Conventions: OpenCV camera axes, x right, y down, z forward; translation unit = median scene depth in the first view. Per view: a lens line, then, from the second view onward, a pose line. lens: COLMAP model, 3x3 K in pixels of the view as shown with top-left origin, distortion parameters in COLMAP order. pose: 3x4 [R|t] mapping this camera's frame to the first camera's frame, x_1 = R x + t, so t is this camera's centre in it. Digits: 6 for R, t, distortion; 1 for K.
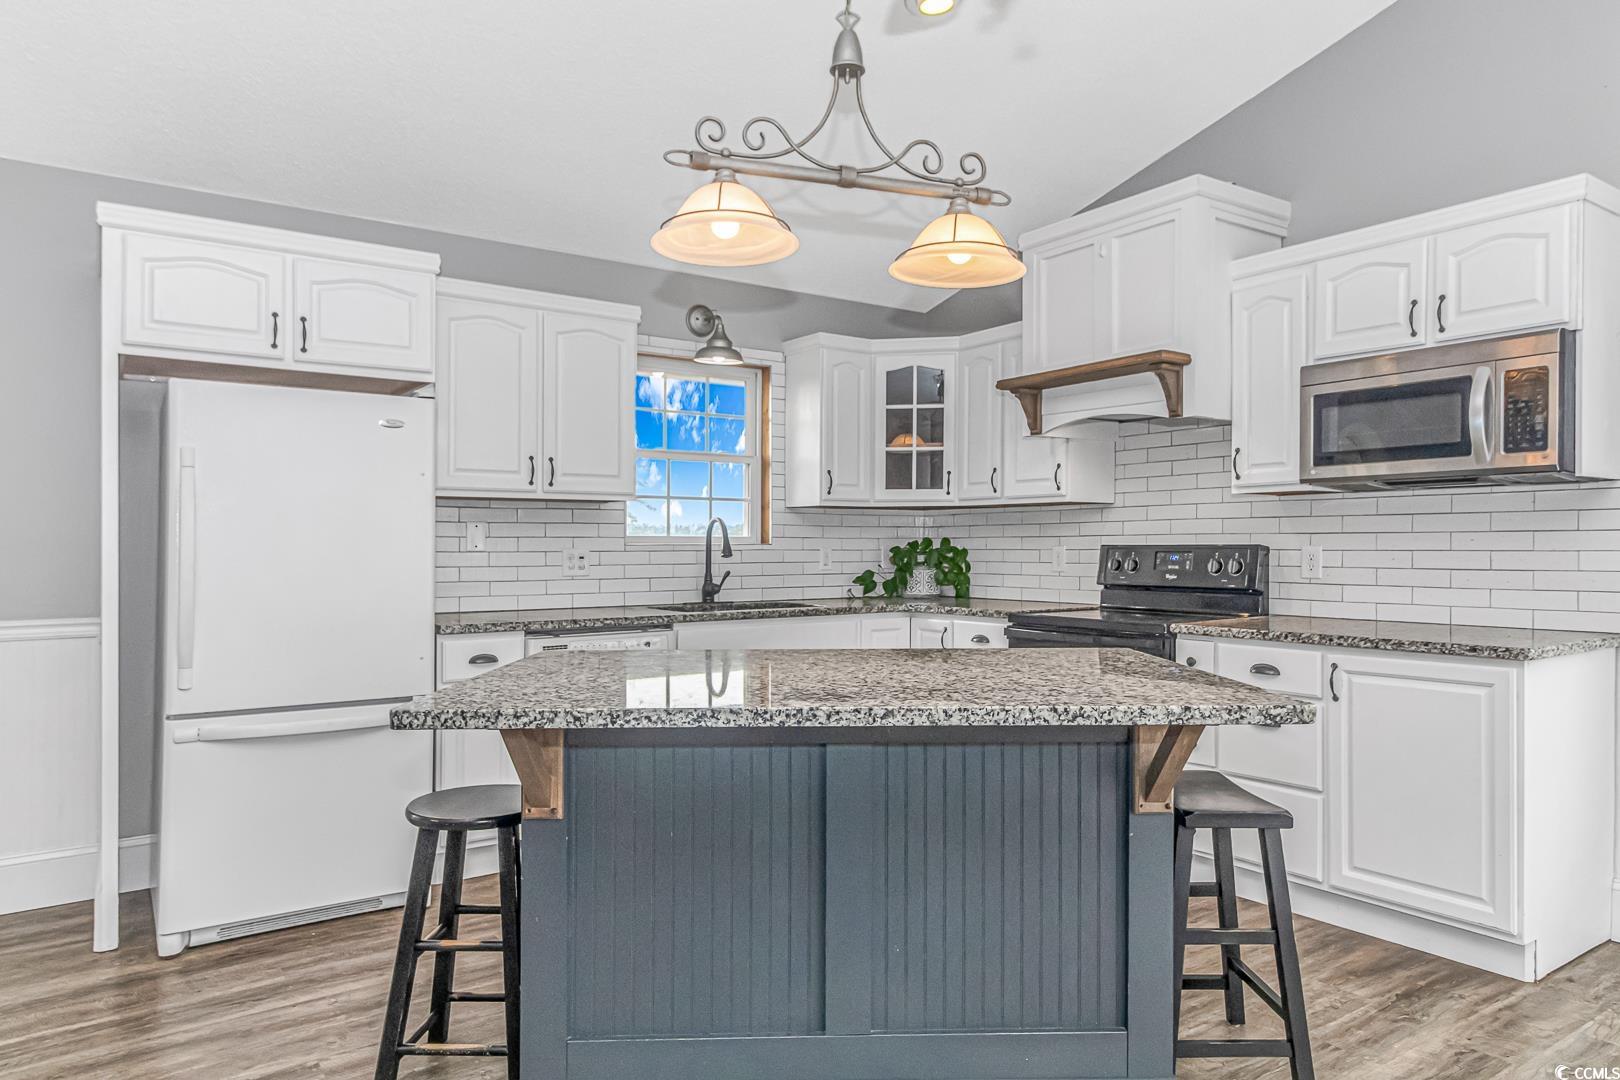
lens RADIAL K [[1034.0, 0, 810.0], [0, 1034.0, 540.0], [0, 0, 1]] dist [-0.004655, -0.002656]
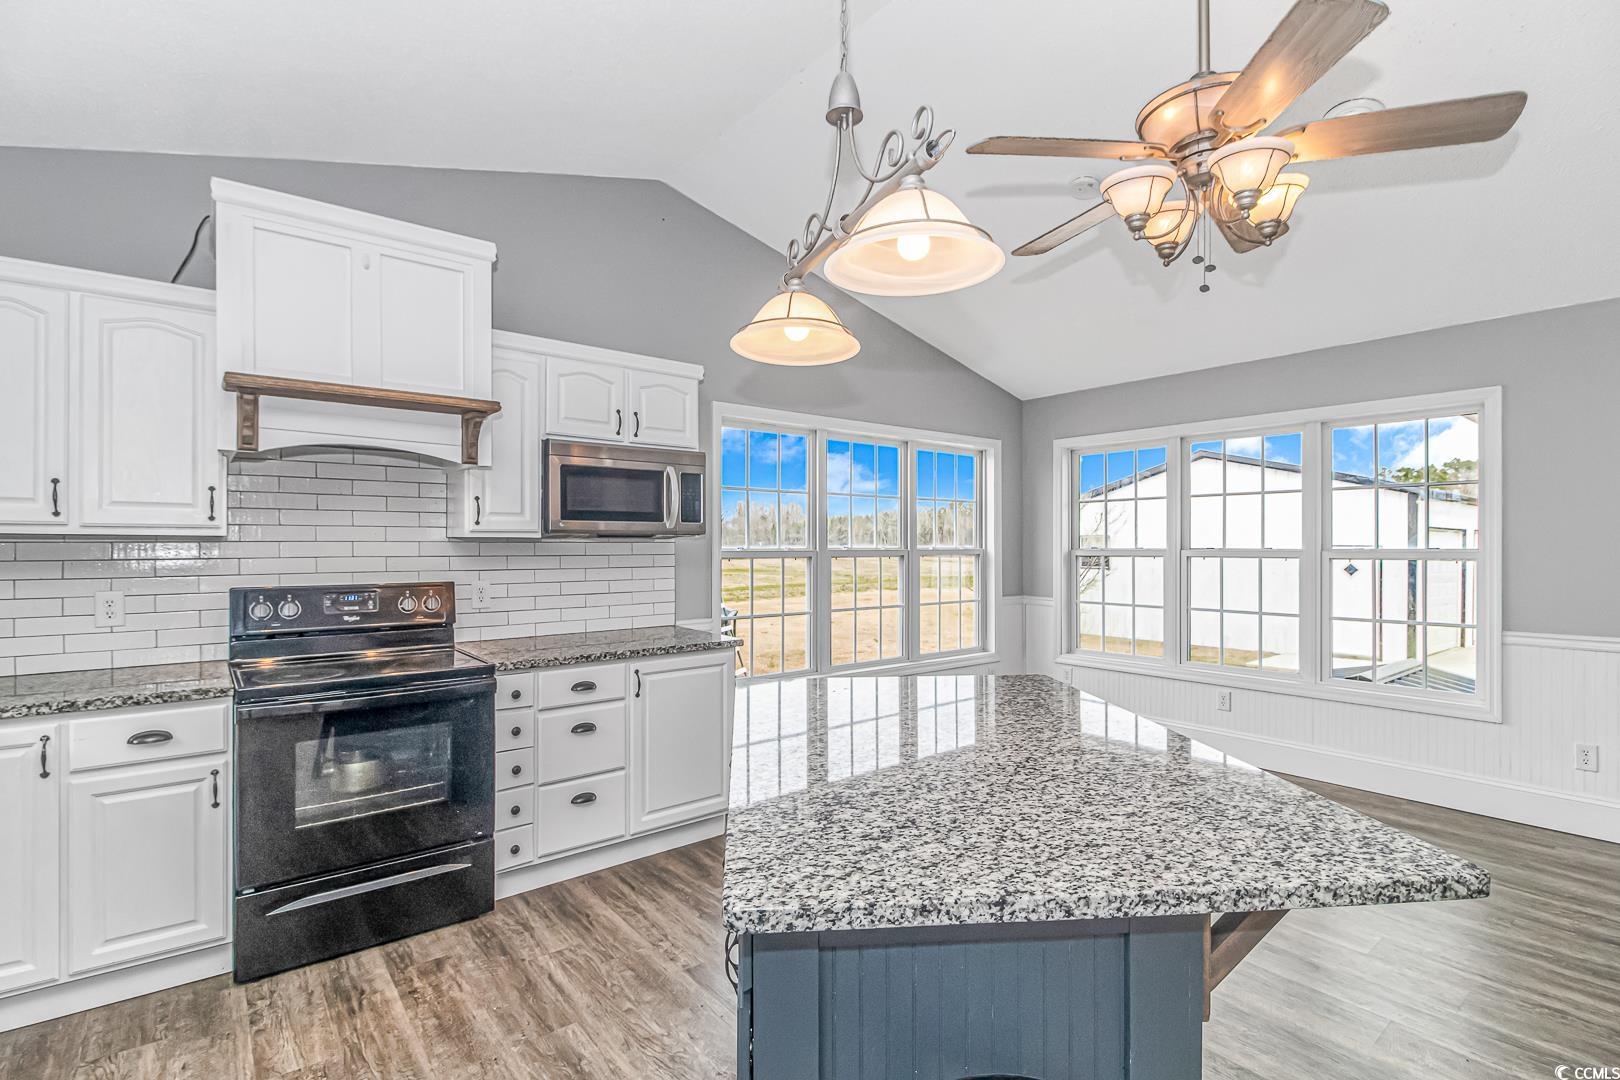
lens RADIAL K [[757.4, 0, 783.7], [0, 757.4, 539.0], [0, 0, 1]] dist [0.000677, 0.000054]
pose [[-0.078651, 0.007019, 0.996877, -0.385328], [-0.007911, 0.999939, -0.007665, -0.036207], [-0.996871, -0.008489, -0.078591, 0.674960]]
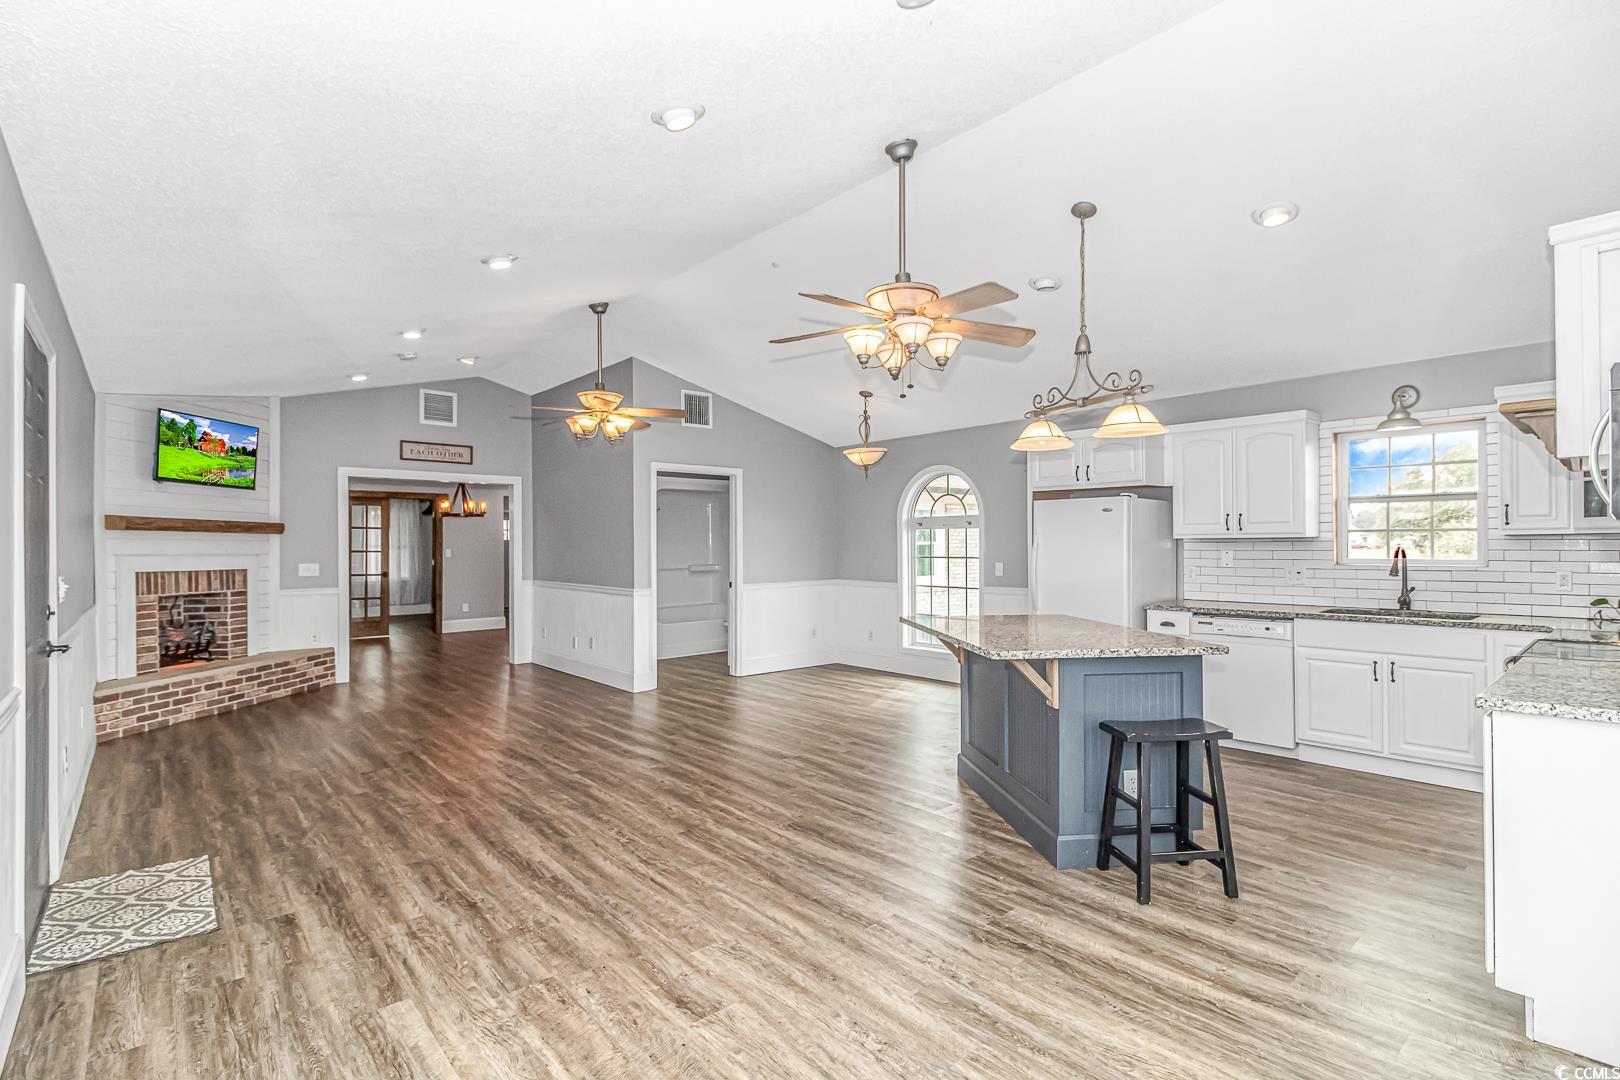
lens RADIAL K [[764.5, 0, 838.4], [0, 764.5, 535.7], [0, 0, 1]] dist [-0.014853, 0.000235]
pose [[0.142432, -0.013730, -0.989709, 0.905532], [0.011793, 0.999856, -0.012173, -0.036854], [0.989734, -0.009938, 0.142574, 0.161567]]
